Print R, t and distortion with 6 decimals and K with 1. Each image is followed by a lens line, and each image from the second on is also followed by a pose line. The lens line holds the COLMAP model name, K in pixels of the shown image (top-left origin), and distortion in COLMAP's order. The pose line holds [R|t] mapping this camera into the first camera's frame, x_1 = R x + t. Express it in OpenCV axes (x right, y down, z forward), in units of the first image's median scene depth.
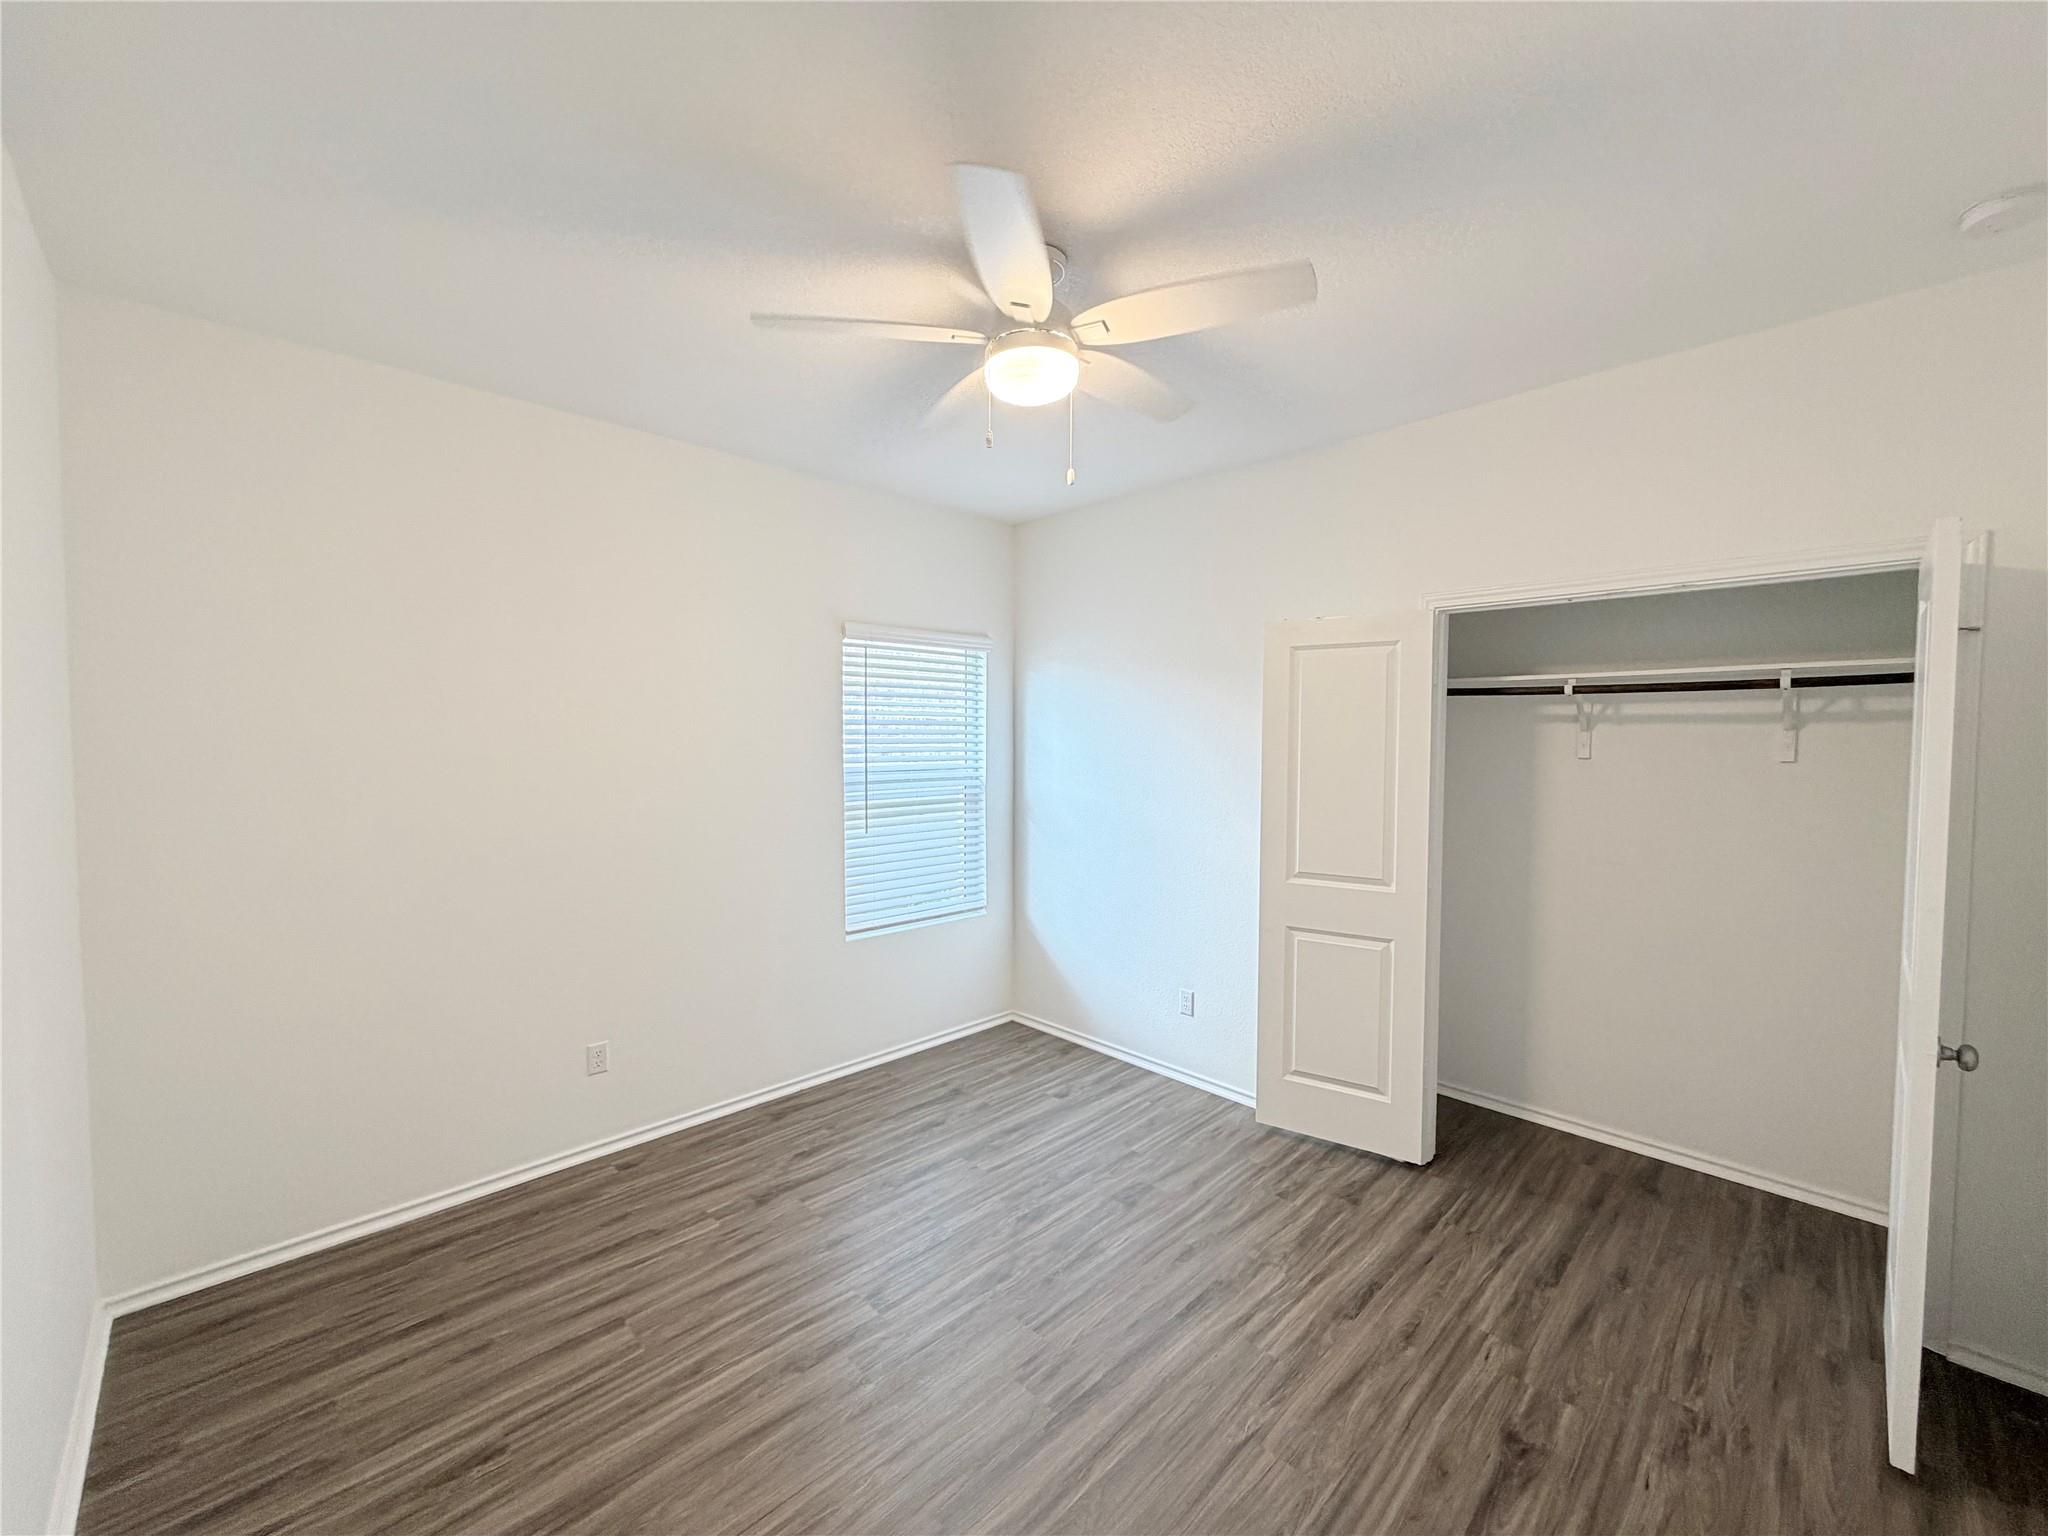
lens RADIAL K [[818.0, 0, 1033.6], [0, 818.0, 770.5], [0, 0, 1]] dist [0.000460, 0.000312]
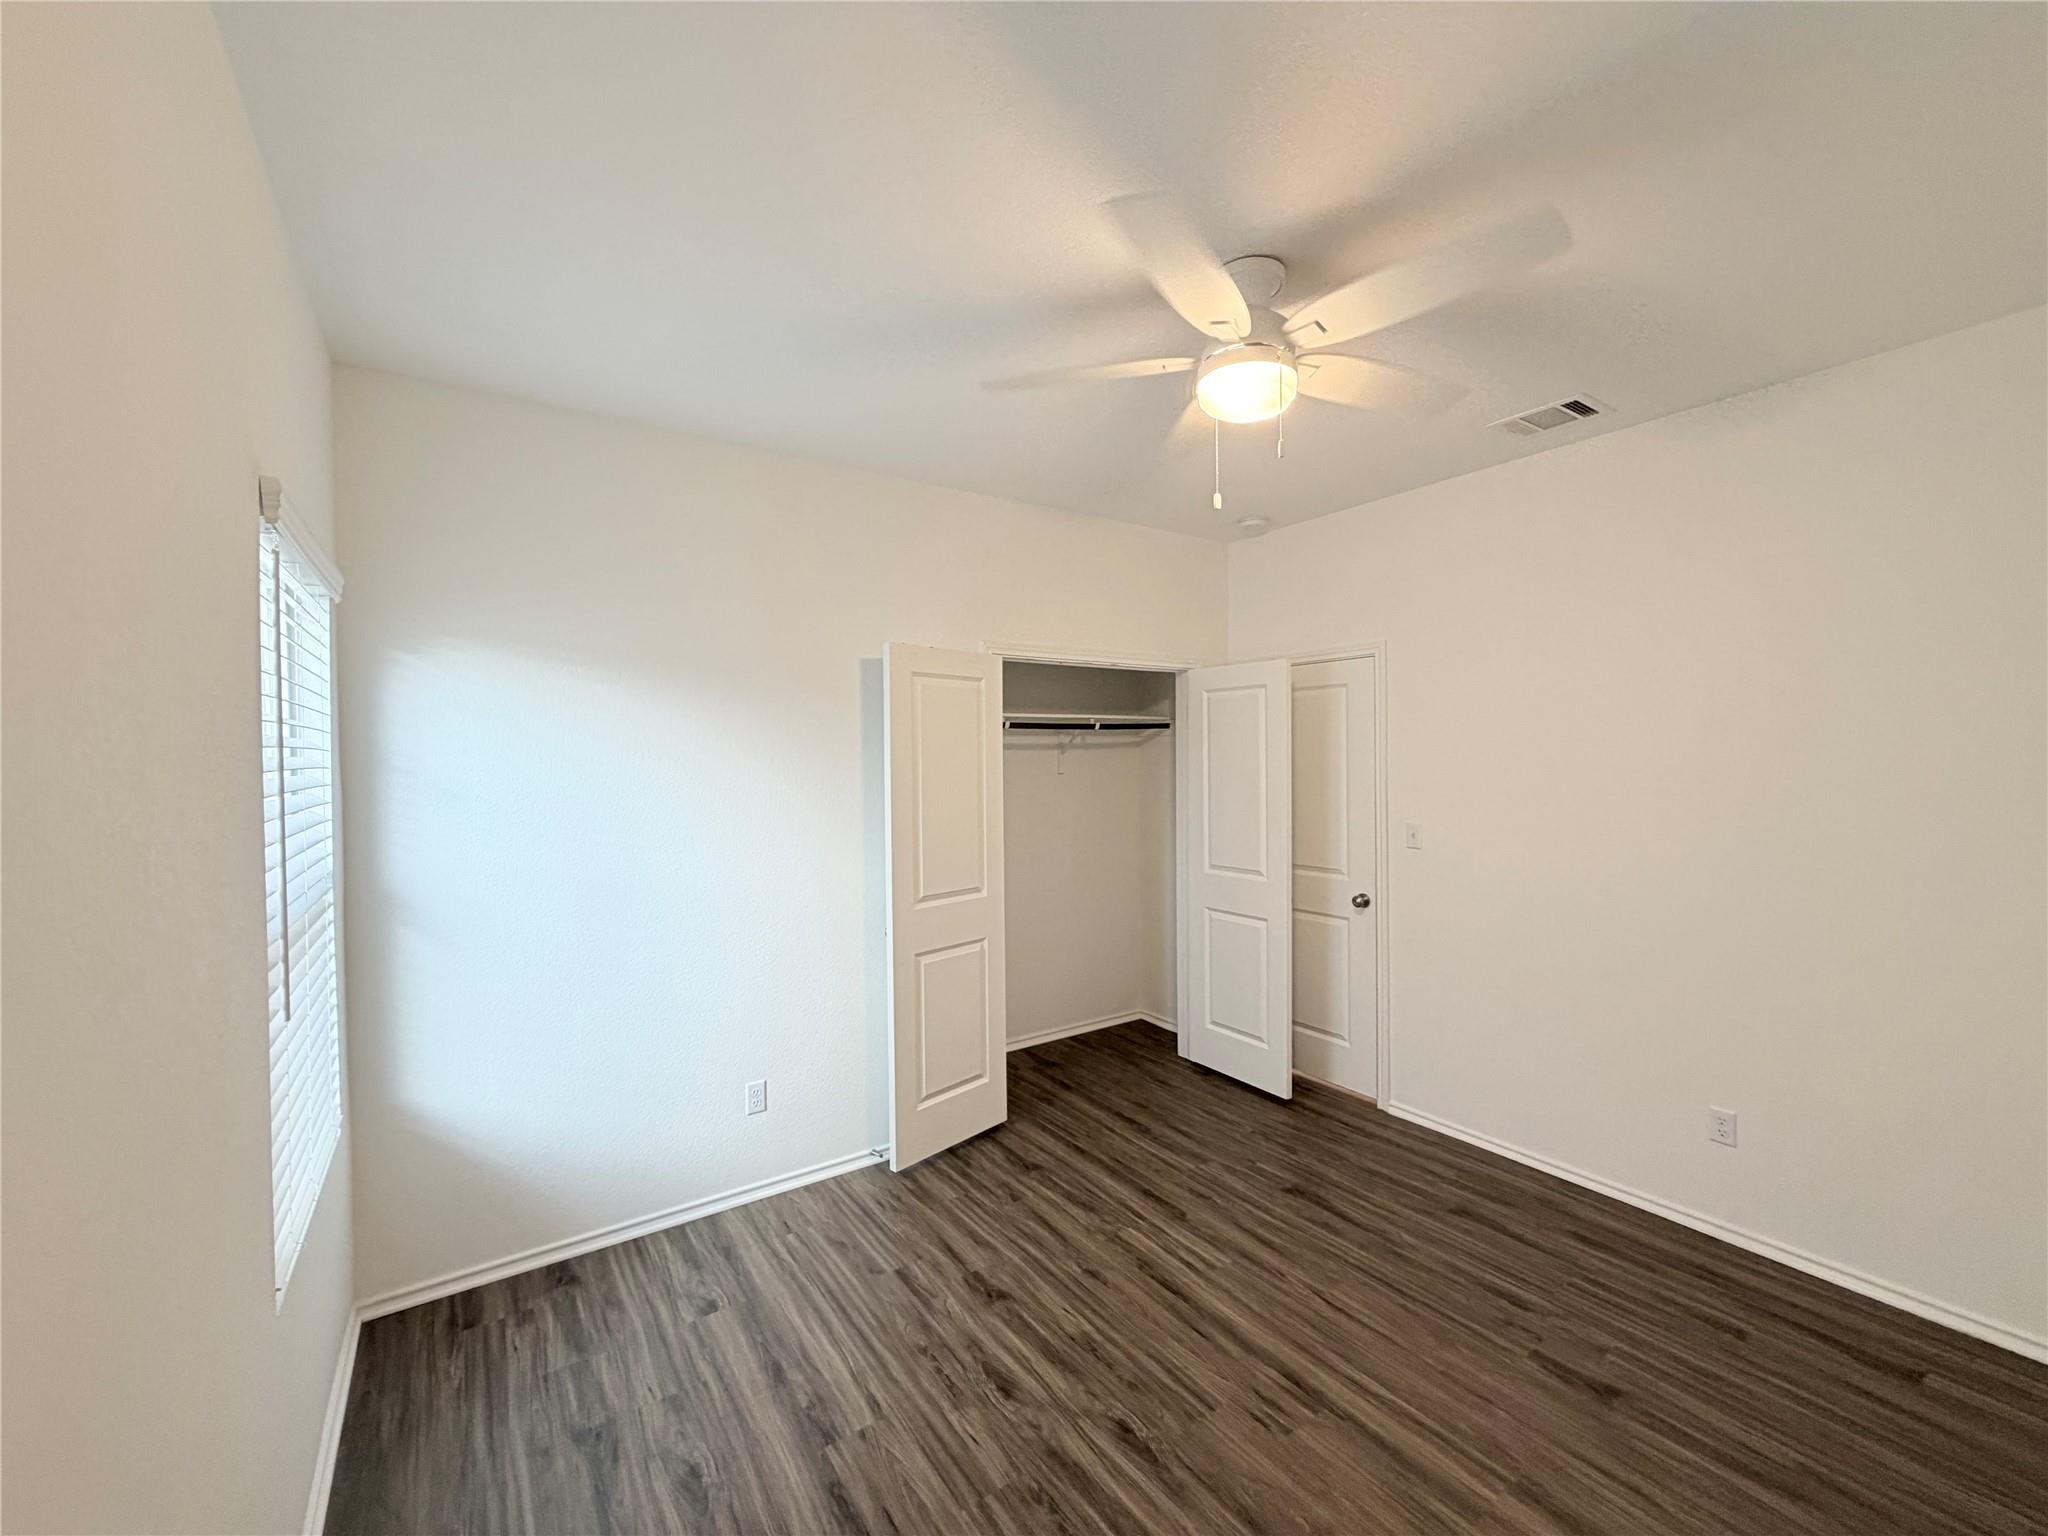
lens RADIAL K [[808.7, 0, 1024.0], [0, 808.7, 768.0], [0, 0, 1]] dist [0.002877, 0.000245]
pose [[0.188999, -0.020240, 0.981769, -0.720252], [0.050071, 0.998686, 0.010950, -0.044337], [-0.980700, 0.047089, 0.189764, 0.785707]]
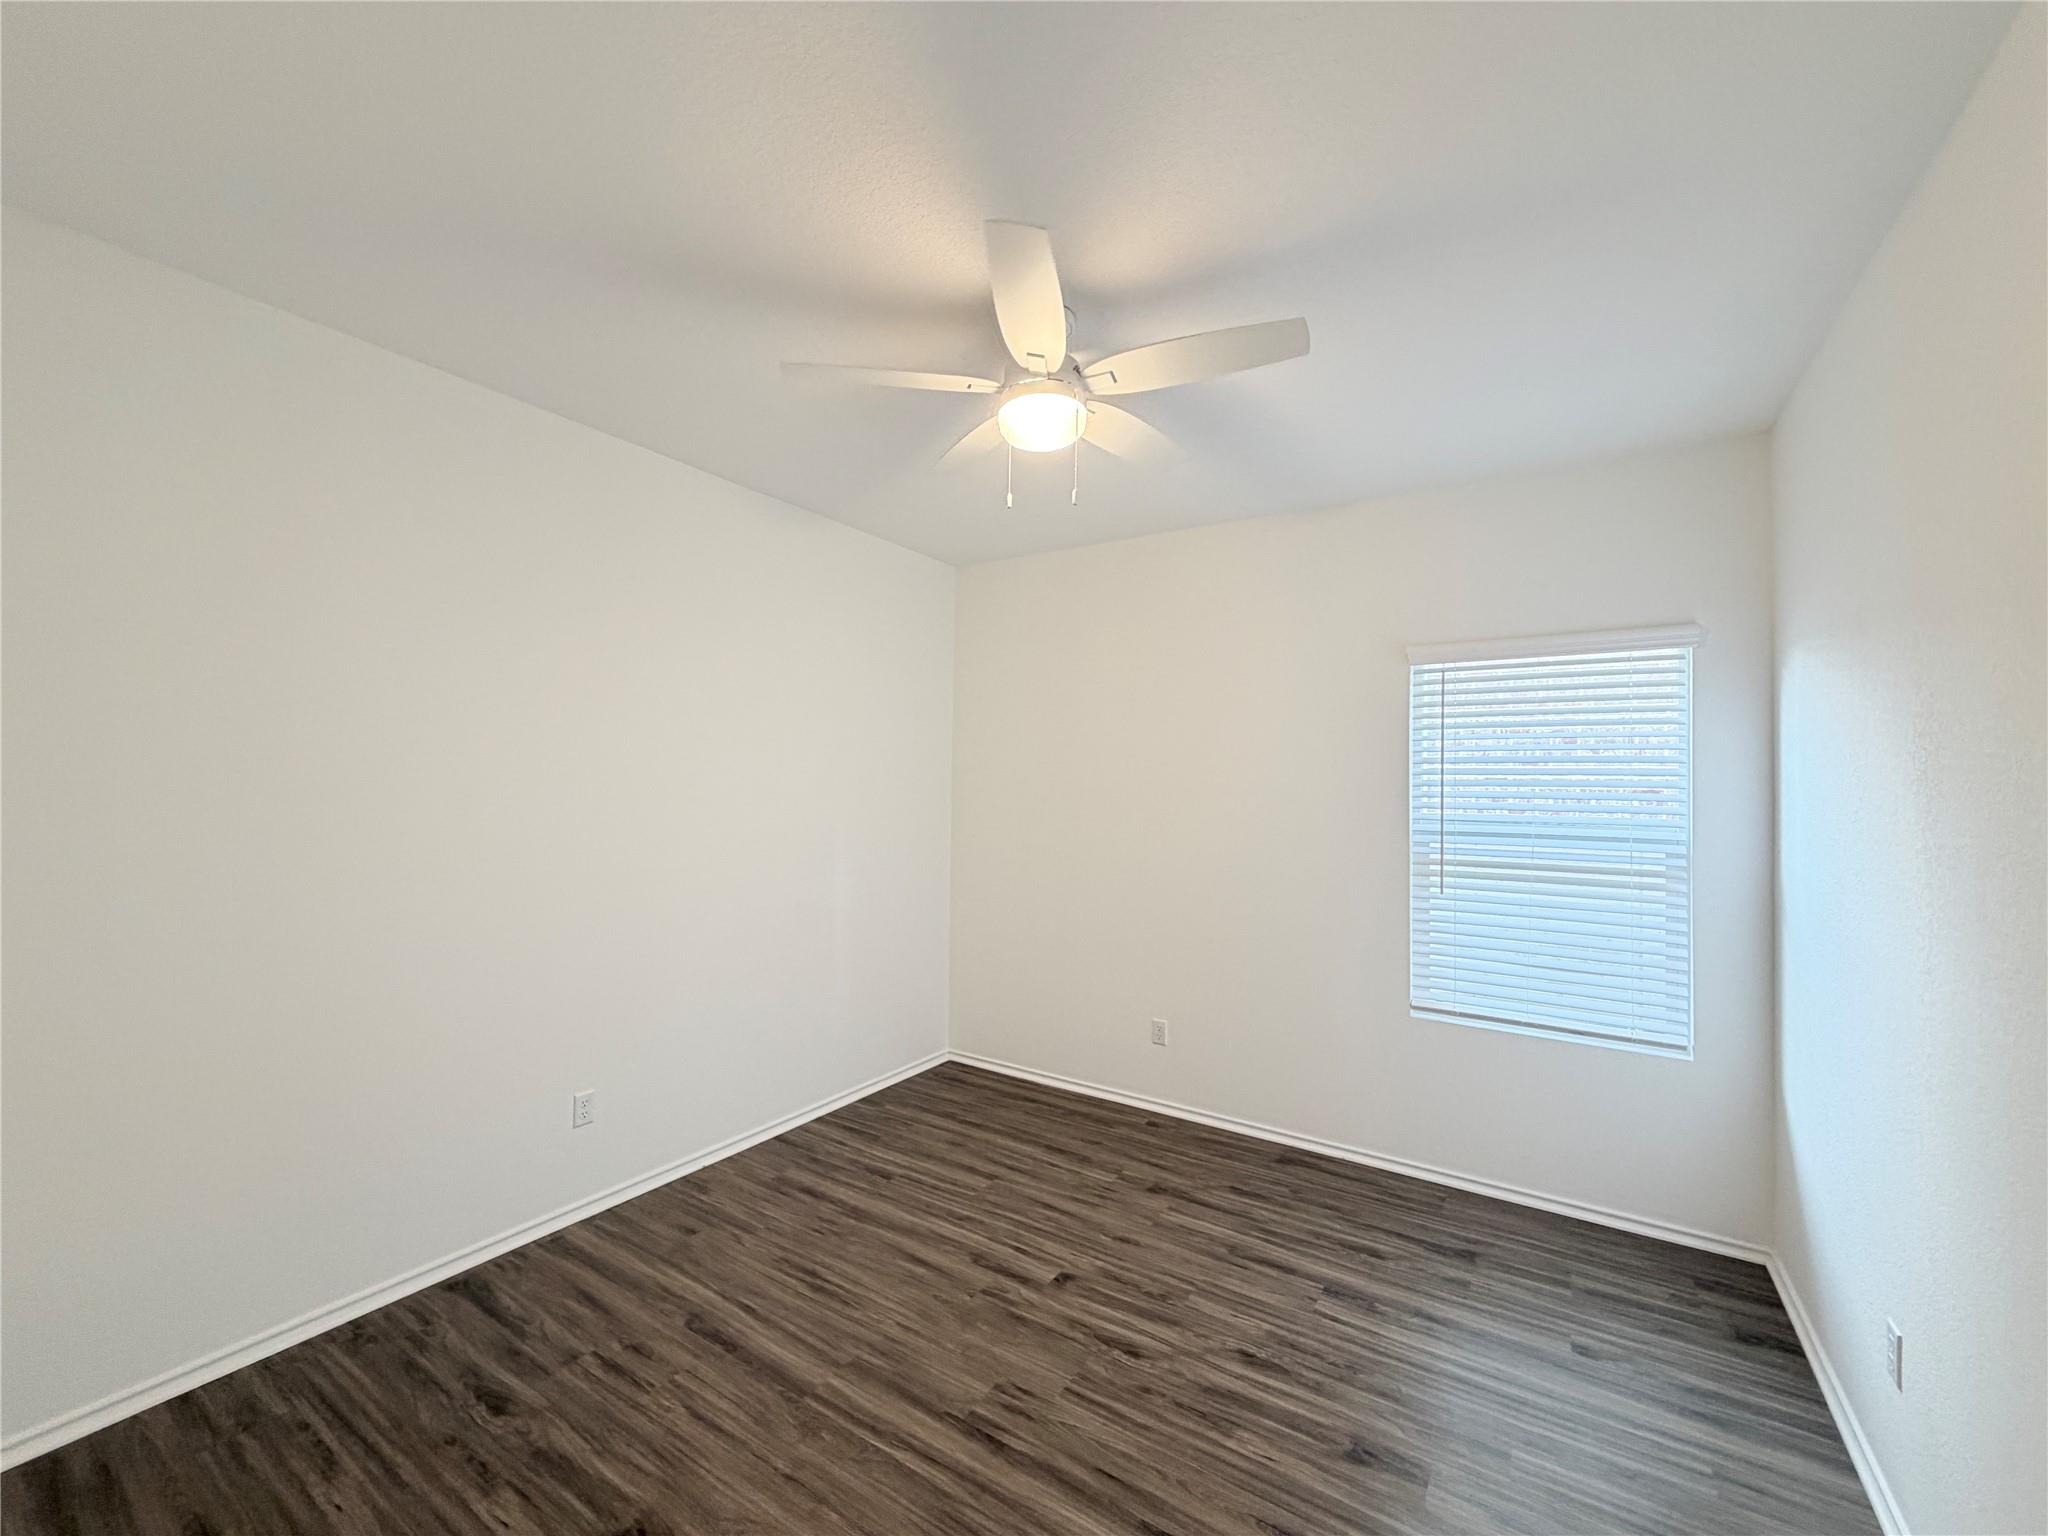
lens RADIAL K [[823.9, 0, 1016.3], [0, 823.9, 773.1], [0, 0, 1]] dist [0.000626, 0.000034]
pose [[0.197865, -0.017670, -0.980070, 0.735571], [-0.055141, 0.998054, -0.029126, 0.003628], [0.978677, 0.059805, 0.196505, 0.559858]]
